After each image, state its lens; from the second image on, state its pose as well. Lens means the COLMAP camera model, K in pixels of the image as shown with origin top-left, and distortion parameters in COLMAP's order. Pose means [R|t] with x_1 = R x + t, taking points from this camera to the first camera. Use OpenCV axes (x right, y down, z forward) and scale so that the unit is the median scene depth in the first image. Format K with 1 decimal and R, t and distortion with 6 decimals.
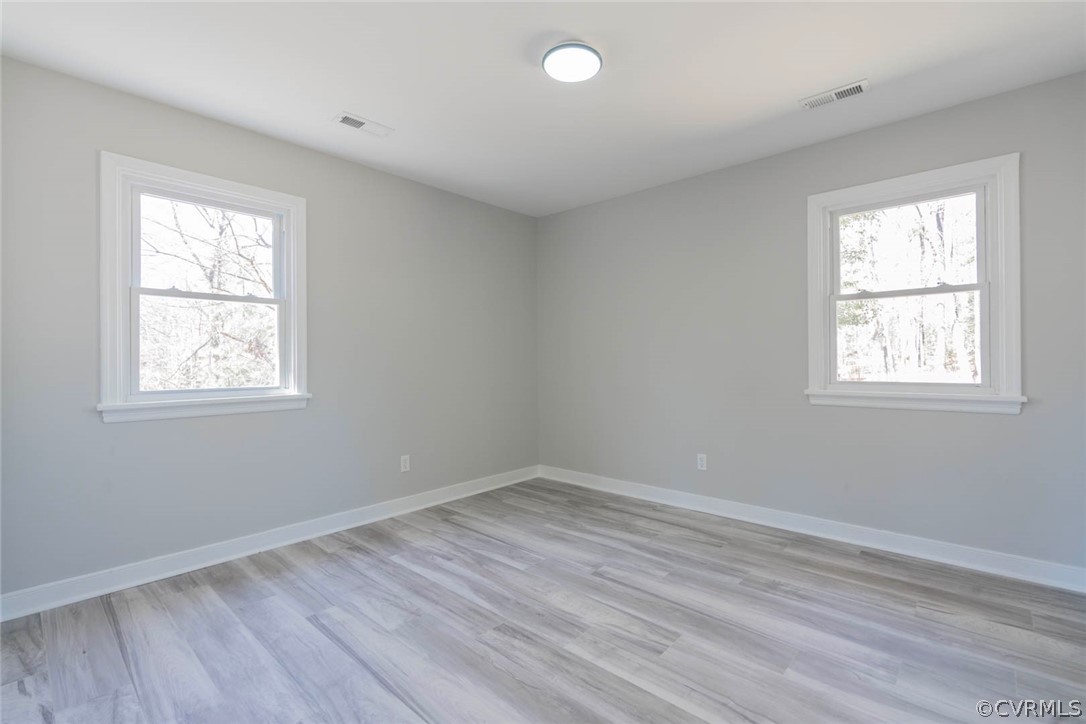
lens RADIAL K [[486.7, 0, 540.4], [0, 486.7, 359.4], [0, 0, 1]] dist [-0.008139, 0.000461]
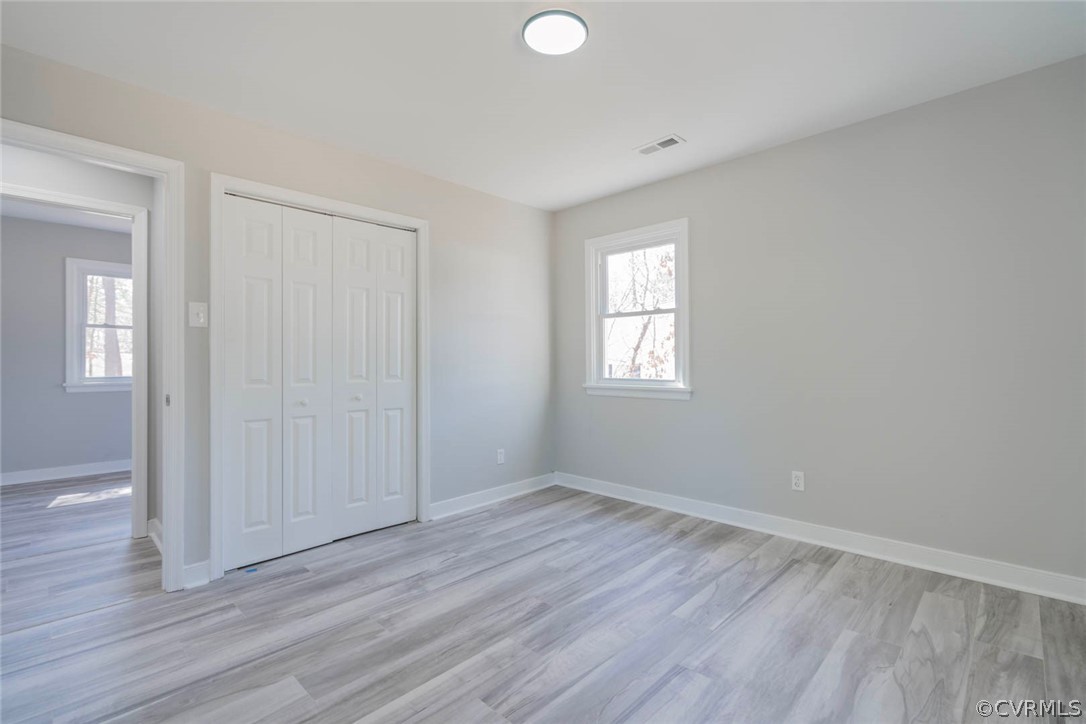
lens RADIAL K [[486.7, 0, 546.6], [0, 486.7, 360.5], [0, 0, 1]] dist [-0.008139, 0.000461]
pose [[-0.024787, 0.004978, -0.999680, 0.843829], [0.005850, 0.999971, 0.004835, -0.001404], [0.999676, -0.005728, -0.024815, 0.869996]]
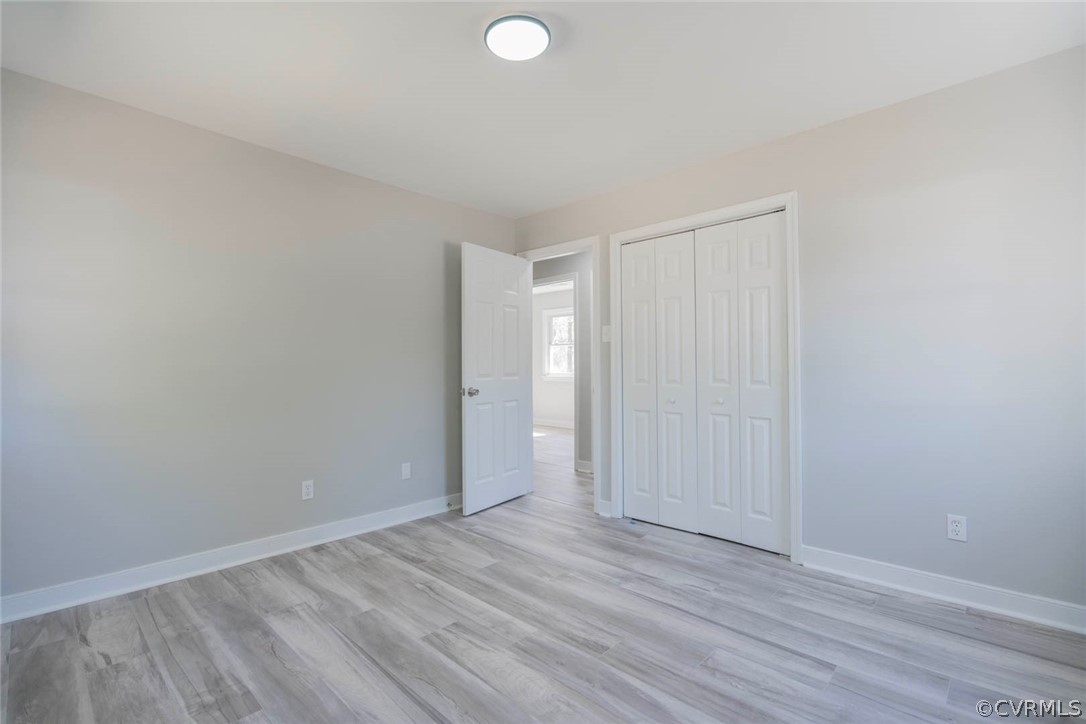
lens RADIAL K [[486.7, 0, 541.3], [0, 486.7, 363.7], [0, 0, 1]] dist [-0.008139, 0.000461]
pose [[-0.999696, 0.012838, 0.021043, 0.007802], [0.012704, 0.999898, -0.006506, 0.002106], [-0.021124, -0.006236, -0.999757, 1.640697]]
